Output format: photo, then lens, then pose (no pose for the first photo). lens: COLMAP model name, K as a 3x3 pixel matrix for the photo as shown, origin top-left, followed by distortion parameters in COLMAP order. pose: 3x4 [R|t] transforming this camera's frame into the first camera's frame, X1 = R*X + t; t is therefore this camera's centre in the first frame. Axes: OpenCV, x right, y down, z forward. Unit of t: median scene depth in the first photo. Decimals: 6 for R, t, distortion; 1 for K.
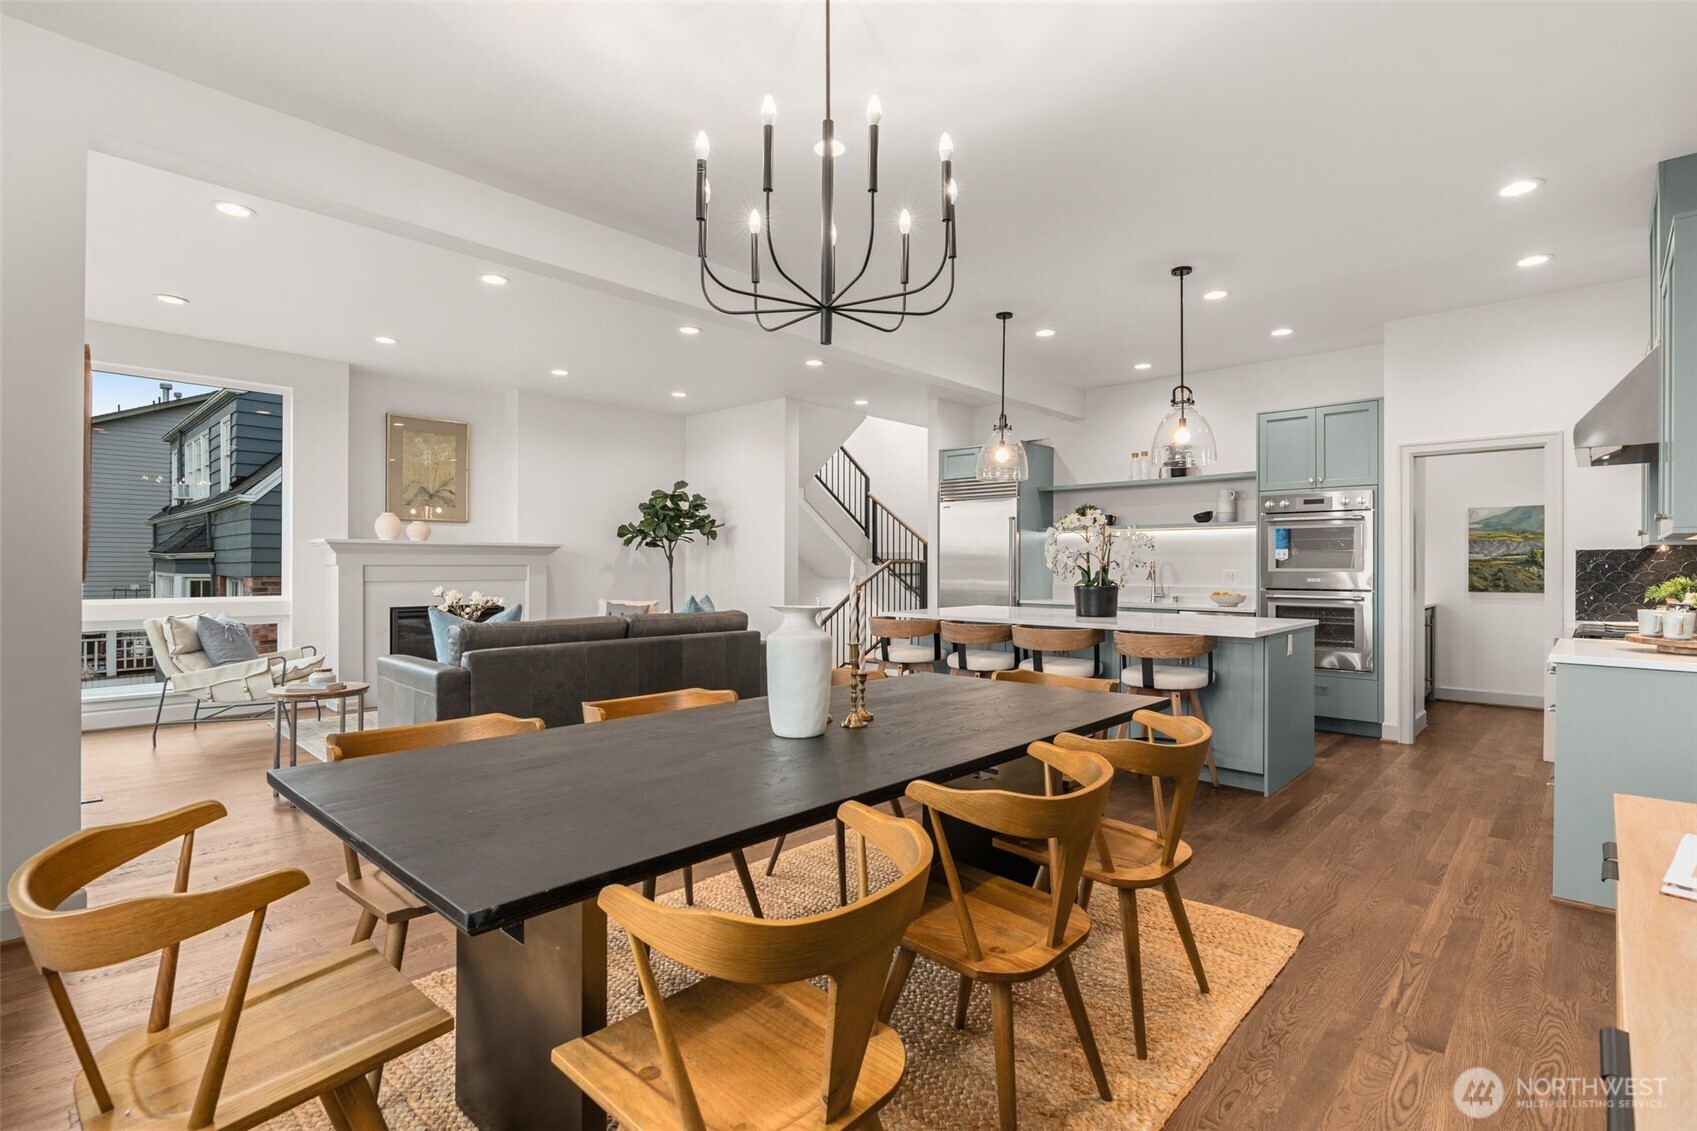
lens RADIAL K [[800.1, 0, 848.5], [0, 800.1, 565.5], [0, 0, 1]] dist [0.002148, 0.000167]
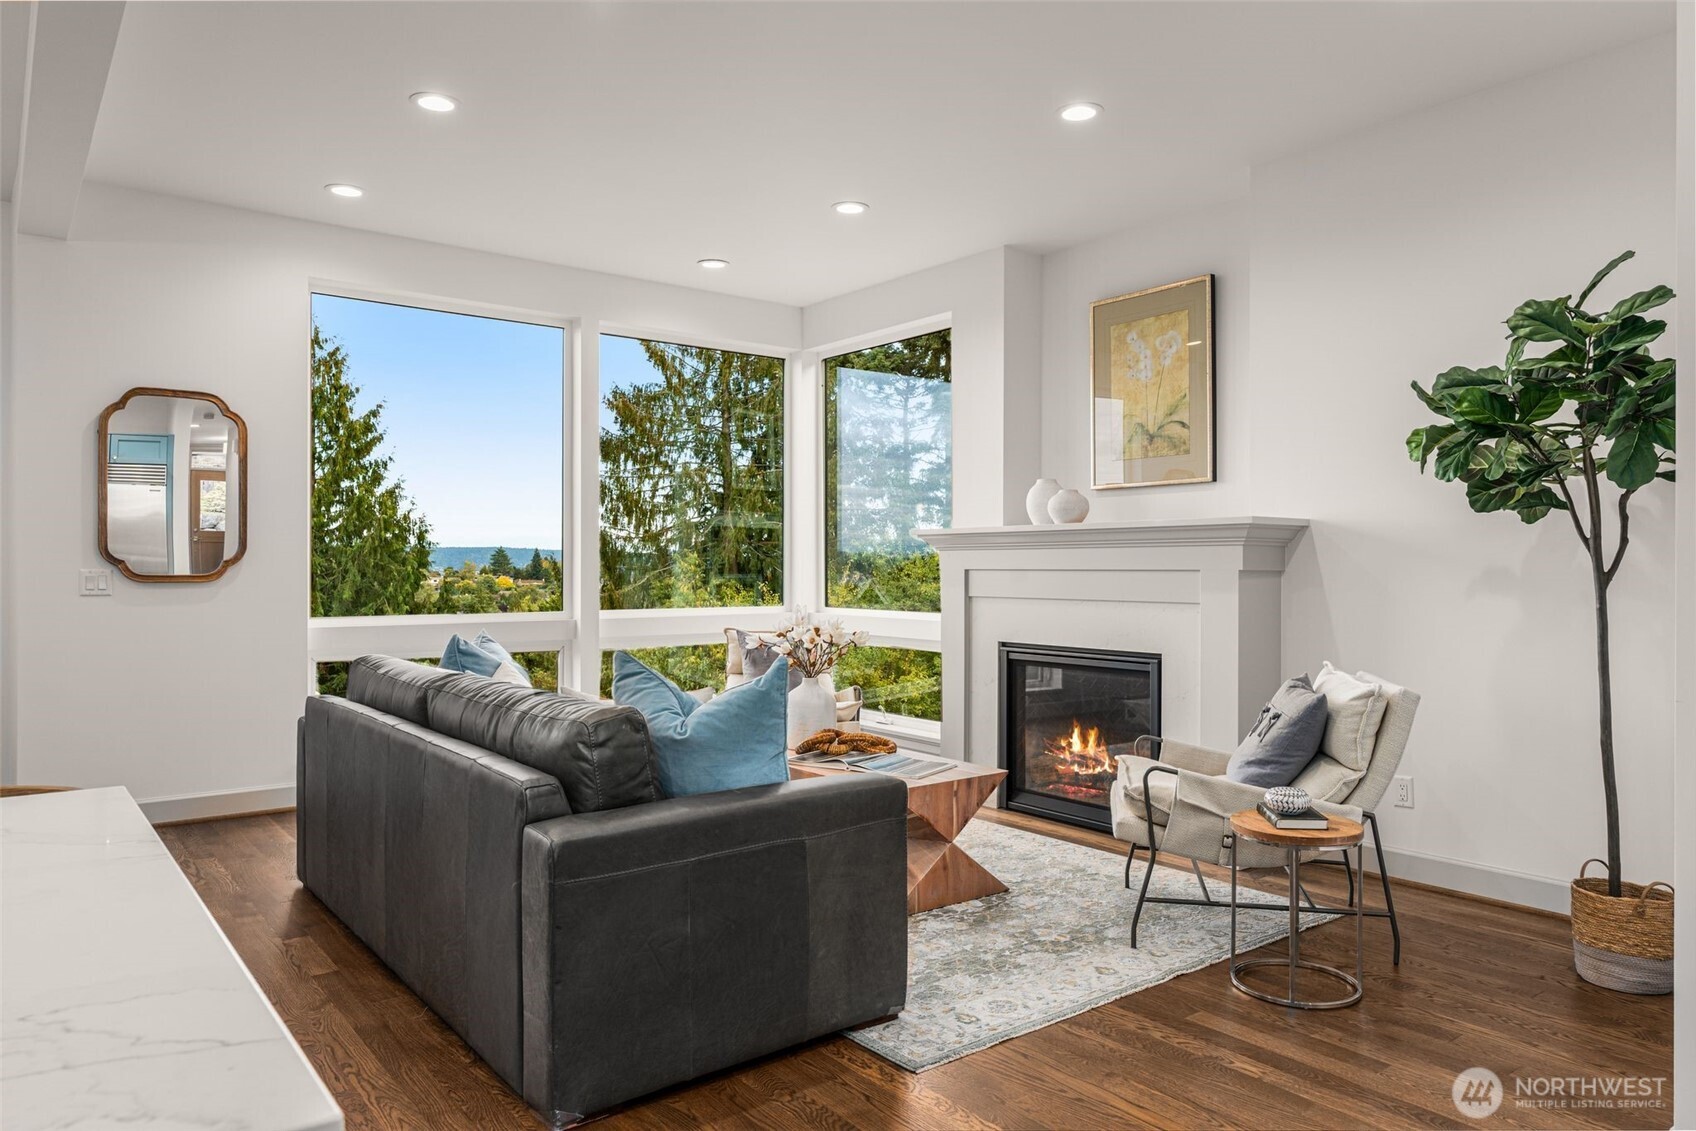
lens RADIAL K [[1112.7, 0, 848.0], [0, 1112.7, 565.5], [0, 0, 1]] dist [0.000931, 0.002835]
pose [[-0.138855, -0.003074, -0.990308, 0.317007], [-0.003078, 0.999992, -0.002672, -0.002515], [0.990308, 0.002677, -0.138864, 1.303905]]
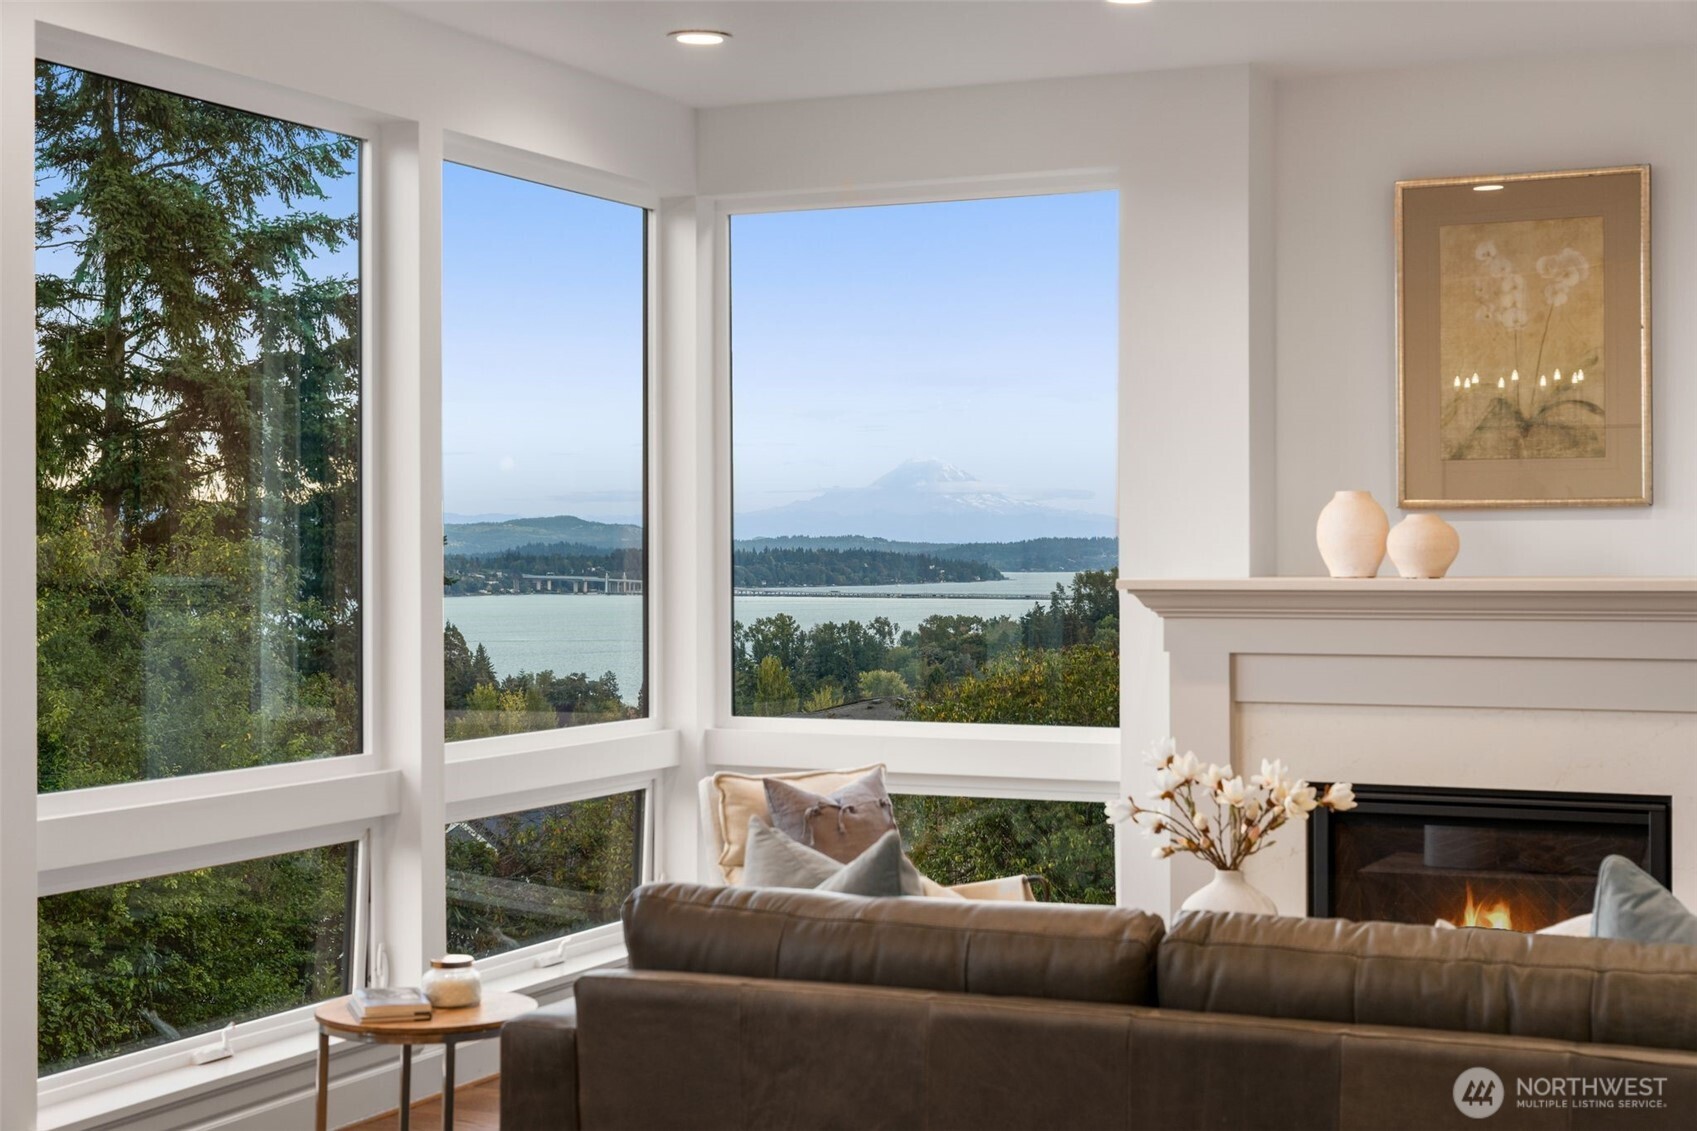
lens RADIAL K [[2508.4, 0, 848.5], [0, 2508.4, 565.5], [0, 0, 1]] dist [0.018772, 0.008636]
pose [[0.308175, -0.000034, -0.951330, 0.450942], [0.002552, 0.999996, 0.000791, -0.050227], [0.951326, -0.002671, 0.308174, 0.658088]]
